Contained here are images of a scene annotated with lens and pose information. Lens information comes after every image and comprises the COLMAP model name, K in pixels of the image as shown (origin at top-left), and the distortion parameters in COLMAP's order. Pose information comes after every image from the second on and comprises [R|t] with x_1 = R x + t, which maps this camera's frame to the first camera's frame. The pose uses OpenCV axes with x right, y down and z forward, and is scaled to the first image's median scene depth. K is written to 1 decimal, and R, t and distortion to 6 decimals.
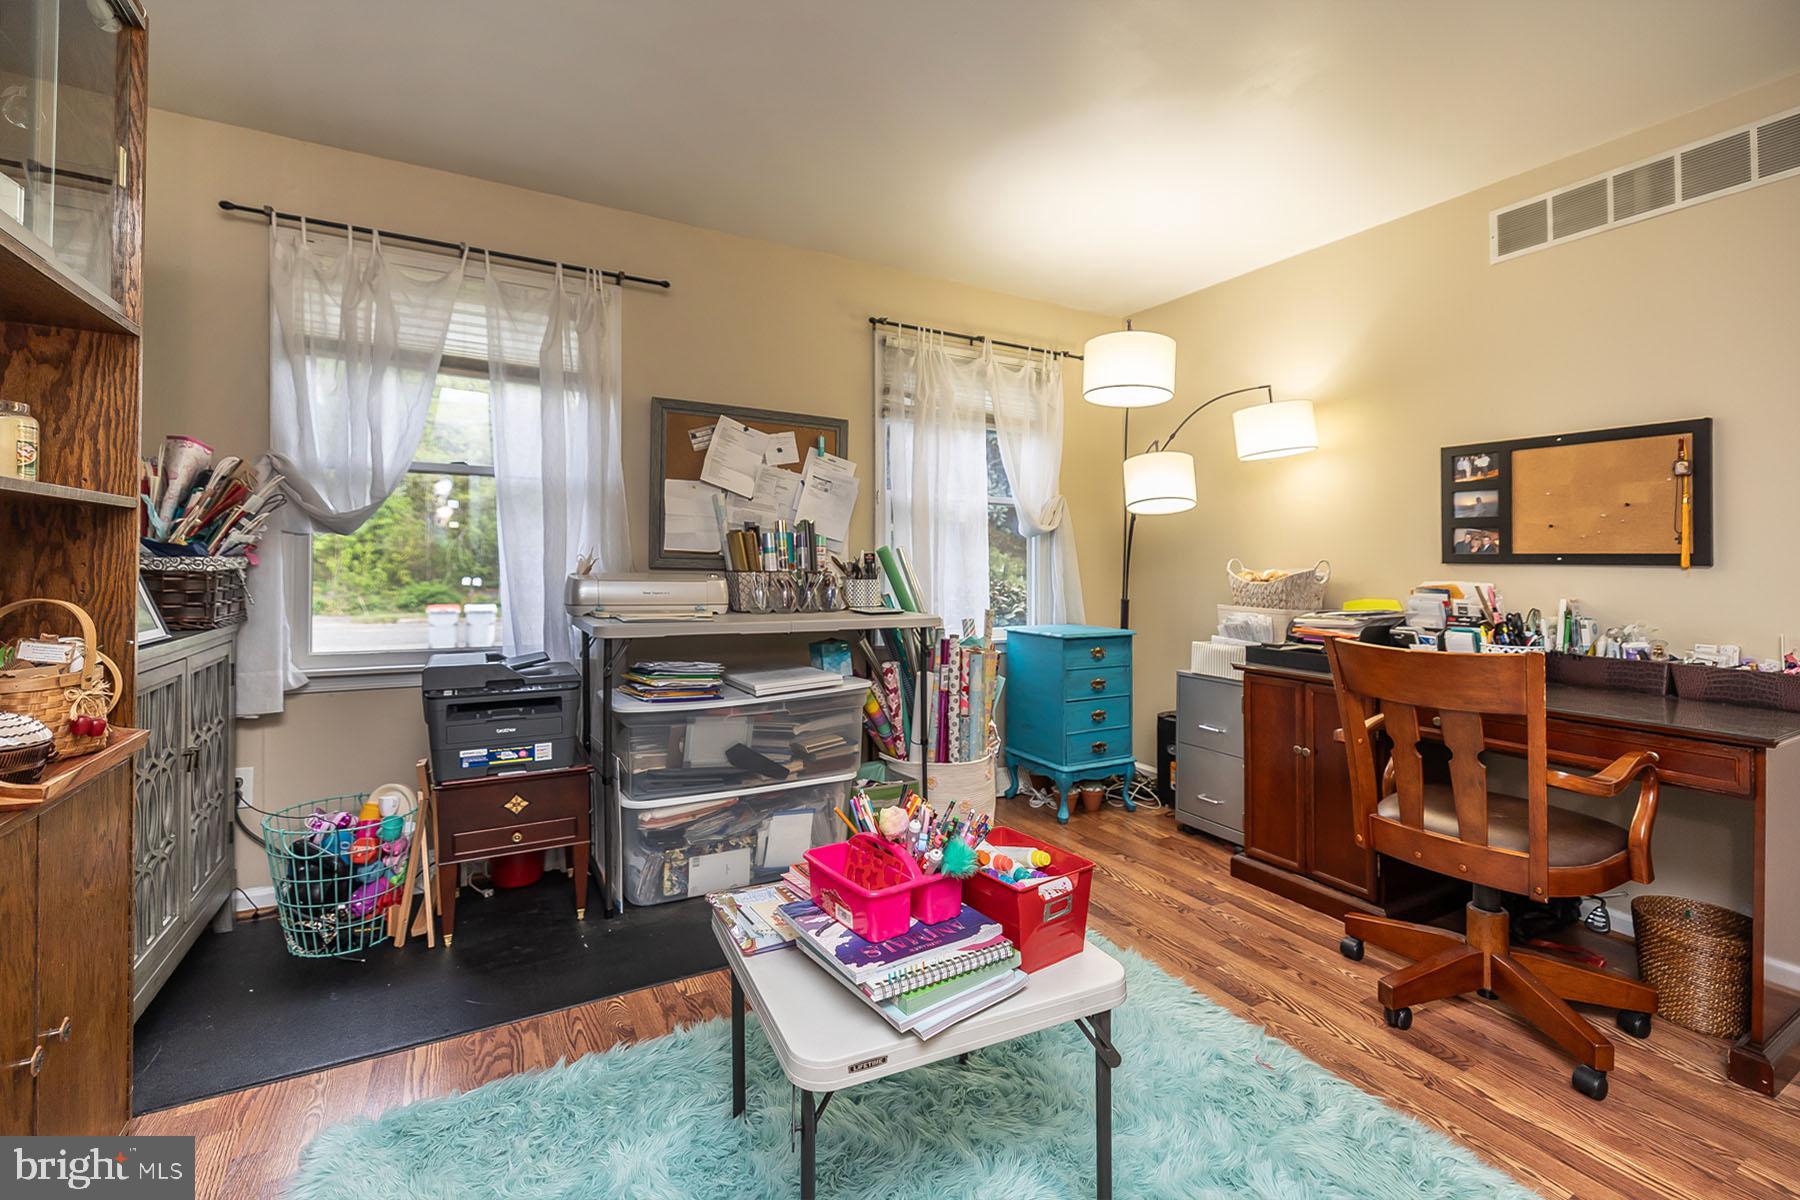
lens RADIAL K [[760.9, 0, 948.8], [0, 760.9, 549.4], [0, 0, 1]] dist [-0.000251, -0.000081]
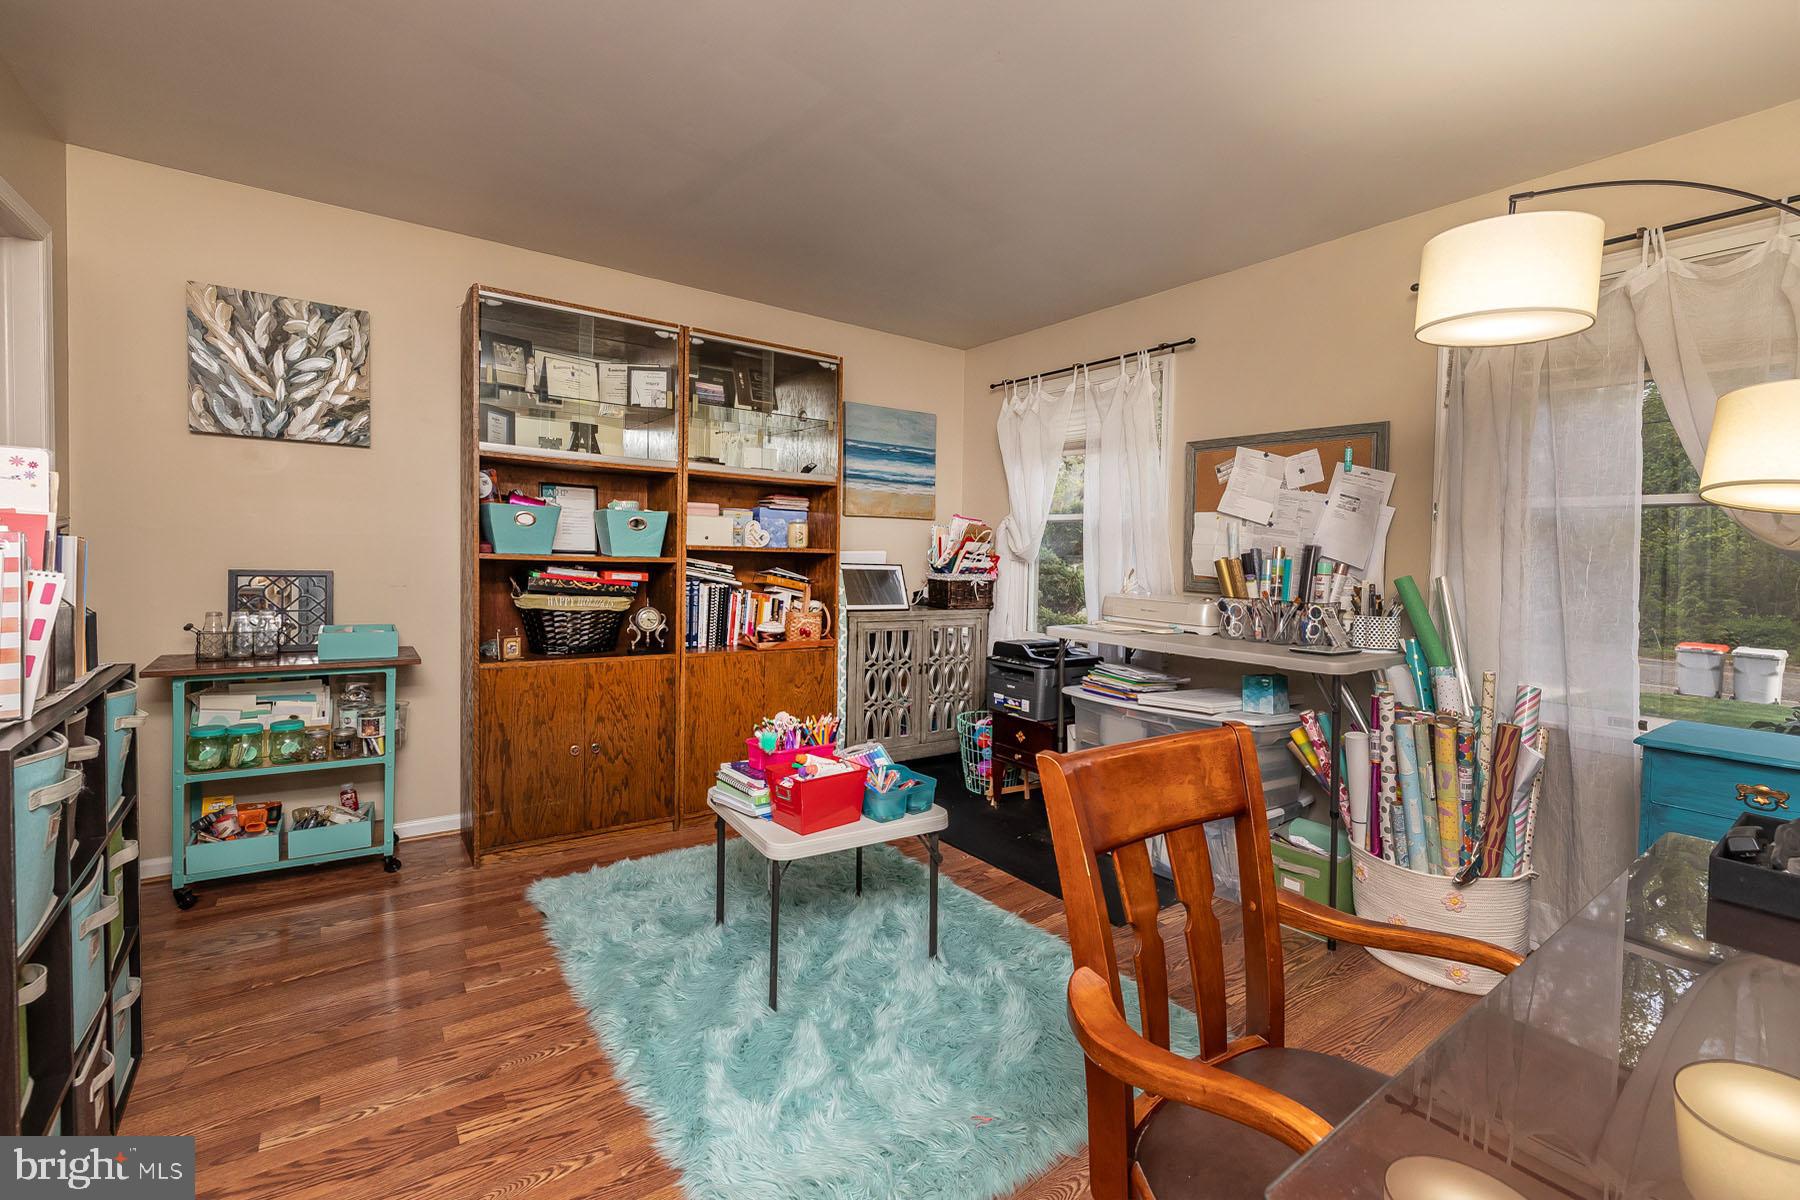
lens RADIAL K [[825.9, 0, 905.2], [0, 825.9, 594.1], [0, 0, 1]] dist [0.002246, 0.000216]
pose [[0.085658, 0.039479, -0.995542, 0.835242], [-0.012559, 0.999178, 0.038543, -0.013620], [0.996245, 0.009201, 0.086083, 0.476946]]
